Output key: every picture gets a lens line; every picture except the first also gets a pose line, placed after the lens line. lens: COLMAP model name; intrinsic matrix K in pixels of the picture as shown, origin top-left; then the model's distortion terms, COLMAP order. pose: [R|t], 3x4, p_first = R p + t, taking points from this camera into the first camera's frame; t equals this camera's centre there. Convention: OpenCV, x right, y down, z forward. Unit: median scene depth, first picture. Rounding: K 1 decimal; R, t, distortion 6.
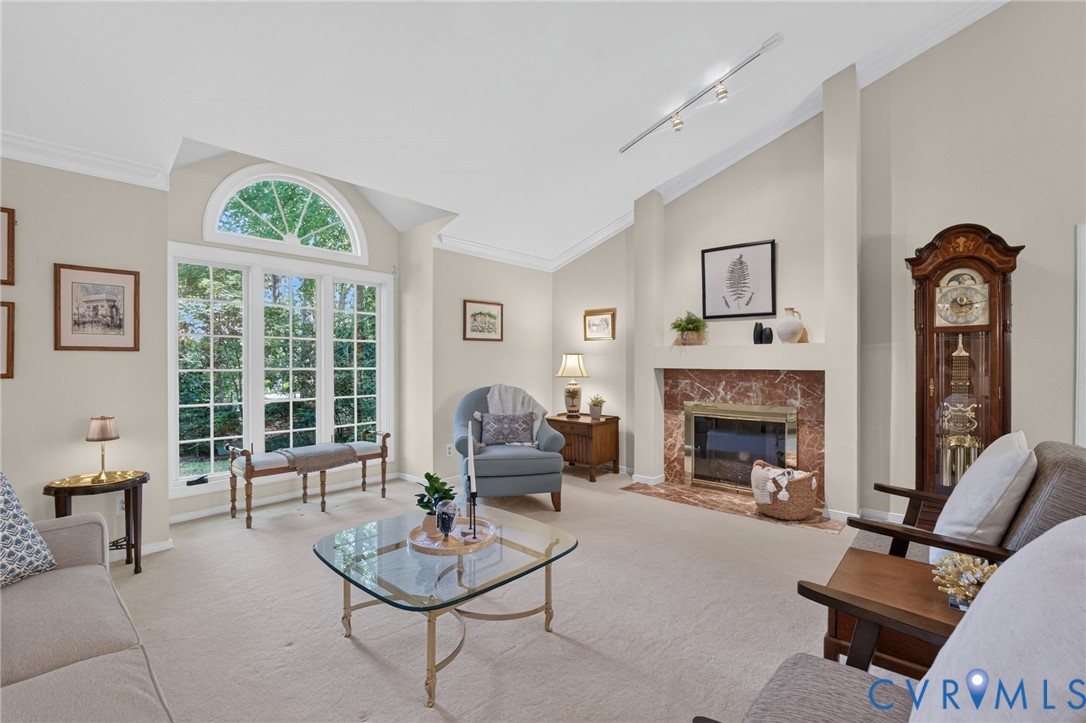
lens RADIAL K [[485.8, 0, 545.0], [0, 485.8, 356.1], [0, 0, 1]] dist [-0.004230, -0.000388]
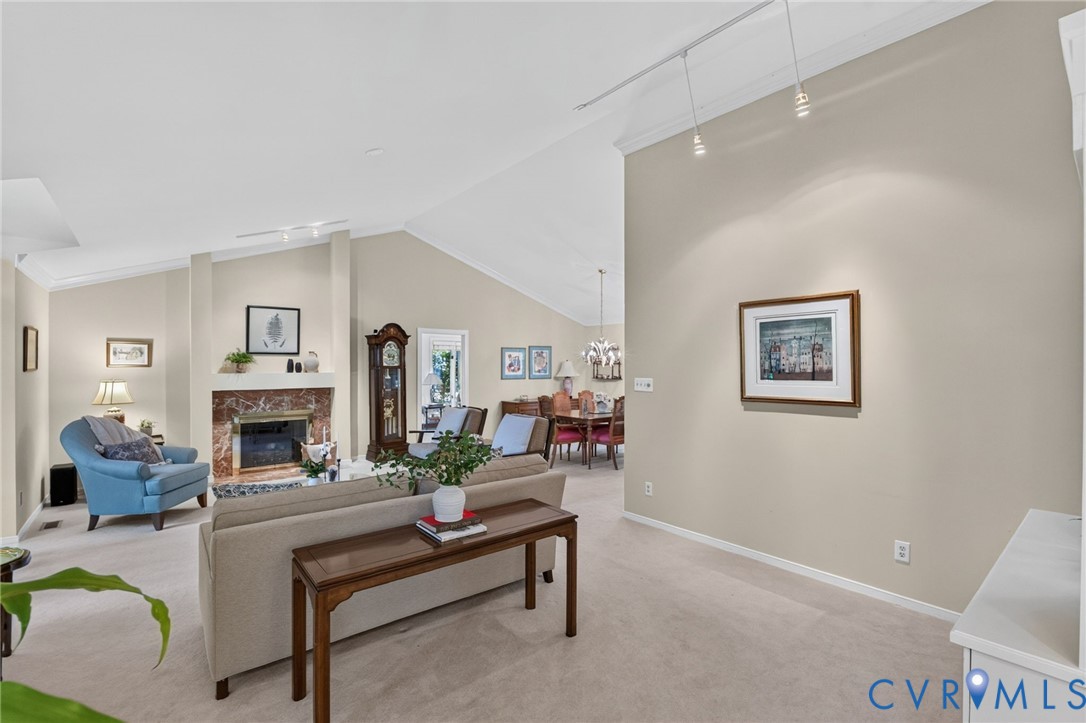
lens RADIAL K [[485.8, 0, 545.2], [0, 485.8, 363.4], [0, 0, 1]] dist [-0.004230, -0.000388]
pose [[0.164008, 0.005125, 0.986446, -0.977533], [-0.000523, 0.999987, -0.005109, -0.045011], [-0.986459, 0.000322, 0.164009, -0.090647]]
